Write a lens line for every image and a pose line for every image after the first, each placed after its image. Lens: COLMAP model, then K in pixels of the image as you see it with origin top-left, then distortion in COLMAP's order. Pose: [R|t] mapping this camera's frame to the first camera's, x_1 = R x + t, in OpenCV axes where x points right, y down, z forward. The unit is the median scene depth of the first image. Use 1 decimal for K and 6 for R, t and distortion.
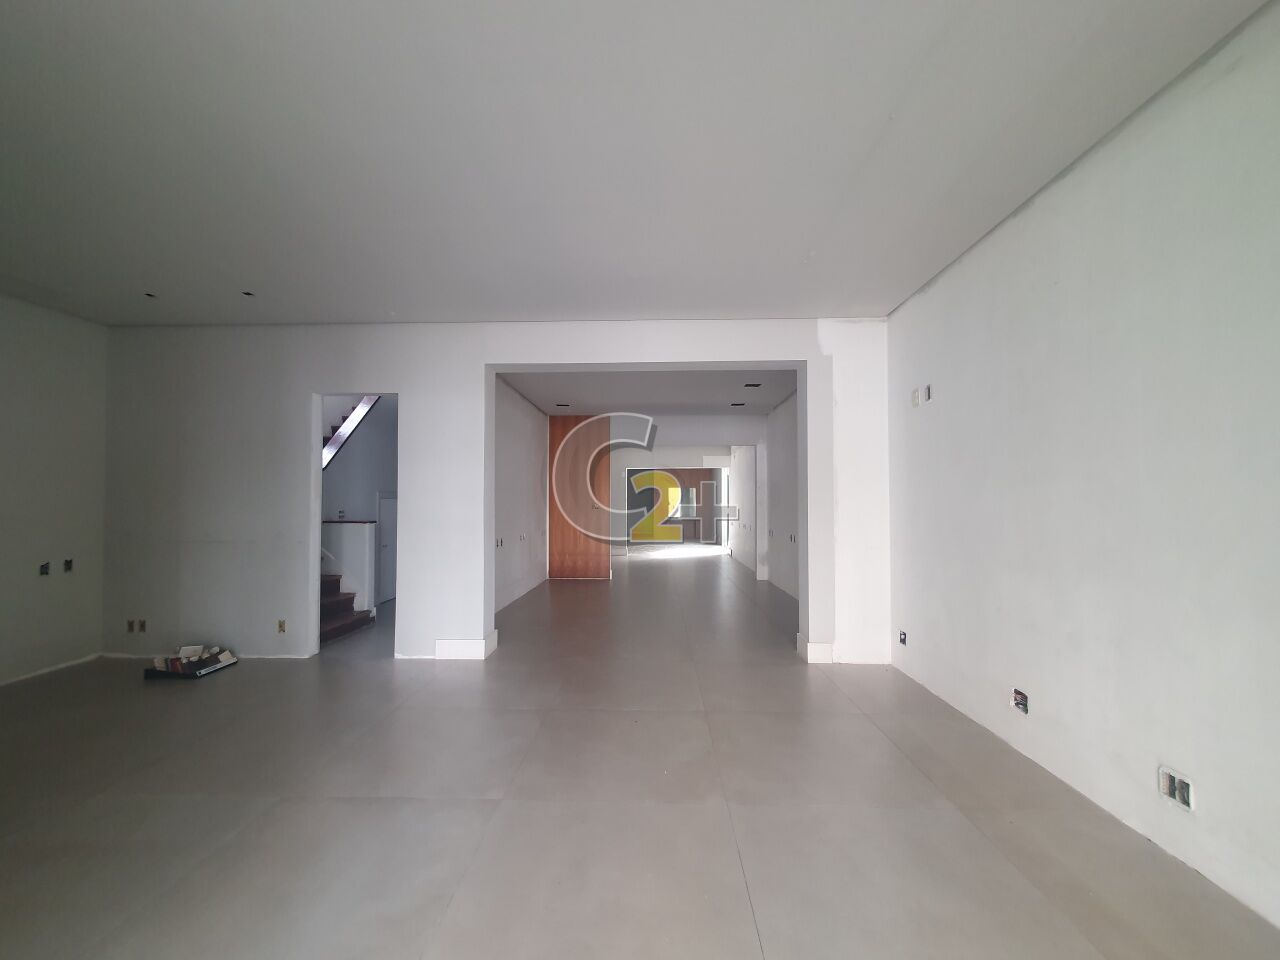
lens RADIAL K [[510.3, 0, 640.1], [0, 510.3, 475.5], [0, 0, 1]] dist [0.002131, 0.000313]
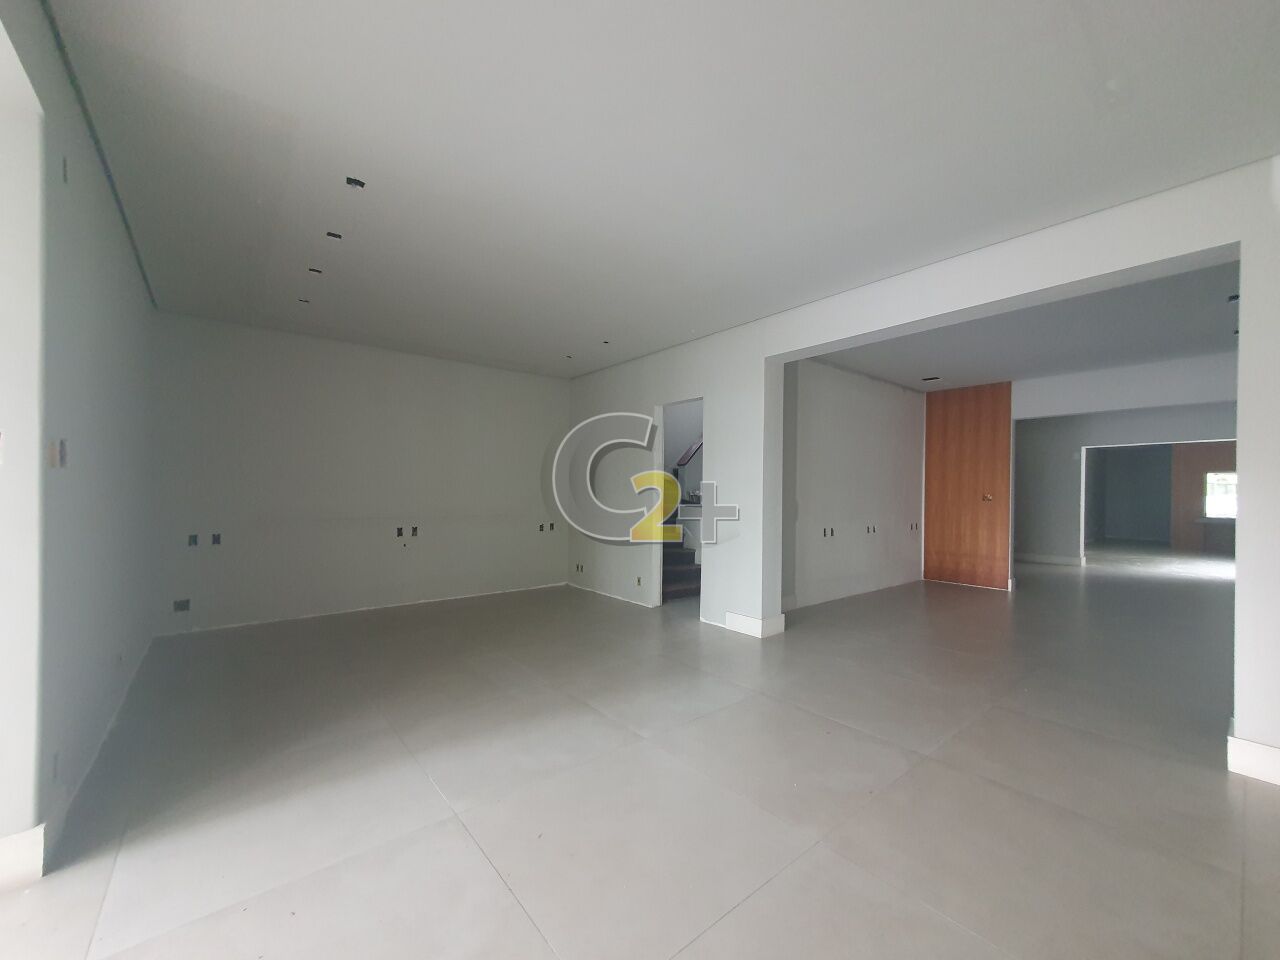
lens RADIAL K [[505.9, 0, 641.1], [0, 505.9, 492.7], [0, 0, 1]] dist [0.001974, 0.000339]
pose [[0.659079, 0.009257, -0.752016, 0.310035], [0.030516, 0.998772, 0.039039, 0.005453], [0.751454, -0.048679, 0.657987, 0.120338]]
